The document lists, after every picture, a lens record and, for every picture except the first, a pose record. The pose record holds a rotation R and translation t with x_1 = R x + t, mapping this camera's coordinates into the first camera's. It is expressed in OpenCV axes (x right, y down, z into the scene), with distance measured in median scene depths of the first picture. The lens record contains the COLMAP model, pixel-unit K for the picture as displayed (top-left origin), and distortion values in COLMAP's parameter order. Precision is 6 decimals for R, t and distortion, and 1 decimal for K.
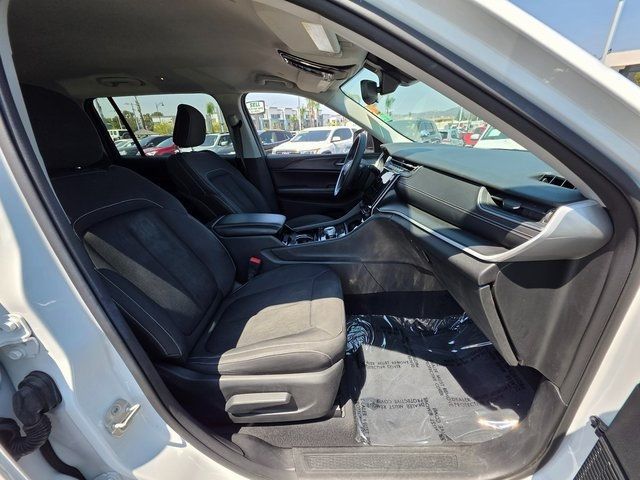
lens RADIAL K [[256.0, 0, 321.6], [0, 256.0, 239.8], [0, 0, 1]] dist [0.002573, -0.000719]
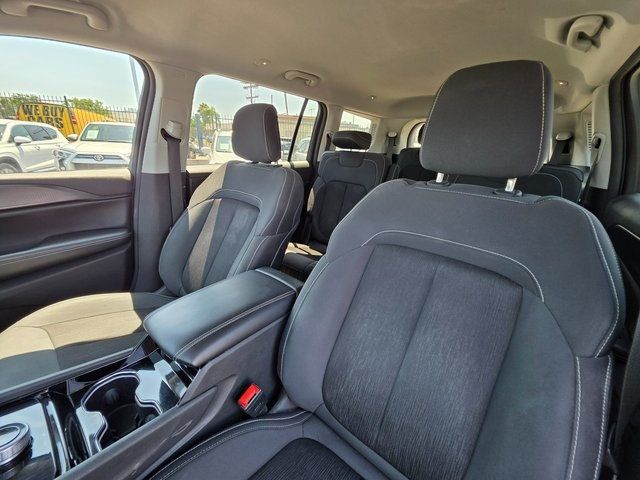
lens RADIAL K [[256.0, 0, 323.0], [0, 256.0, 242.1], [0, 0, 1]] dist [0.002573, -0.000719]
pose [[-0.619345, 0.272342, -0.736371, -0.053236], [-0.326449, 0.763661, 0.557004, -0.674857], [0.714033, 0.585365, -0.384064, 1.643219]]
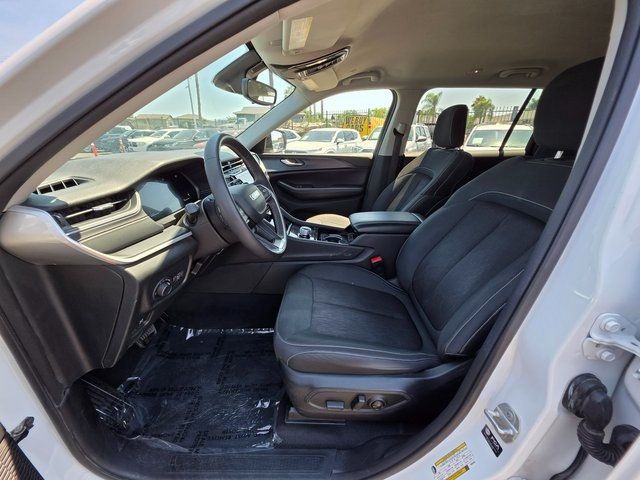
lens RADIAL K [[256.0, 0, 321.3], [0, 256.0, 239.7], [0, 0, 1]] dist [0.002573, -0.000719]
pose [[-0.999718, 0.022972, 0.005937, -0.039082], [0.020541, 0.712704, 0.701164, -0.921483], [0.011876, 0.701089, -0.712975, 2.263672]]
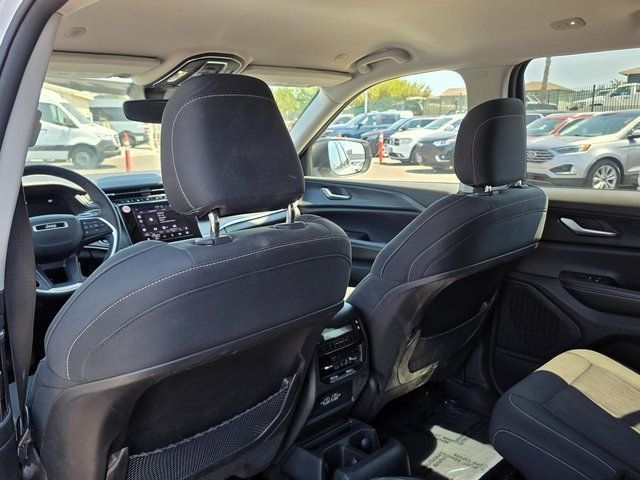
lens RADIAL K [[561.1, 0, 321.8], [0, 561.1, 242.6], [0, 0, 1]] dist [0.050516, -0.015993]
pose [[-0.706334, -0.105363, 0.699993, -1.579540], [0.303966, 0.847908, 0.434346, -0.904607], [-0.639294, 0.519568, -0.566880, 2.046753]]
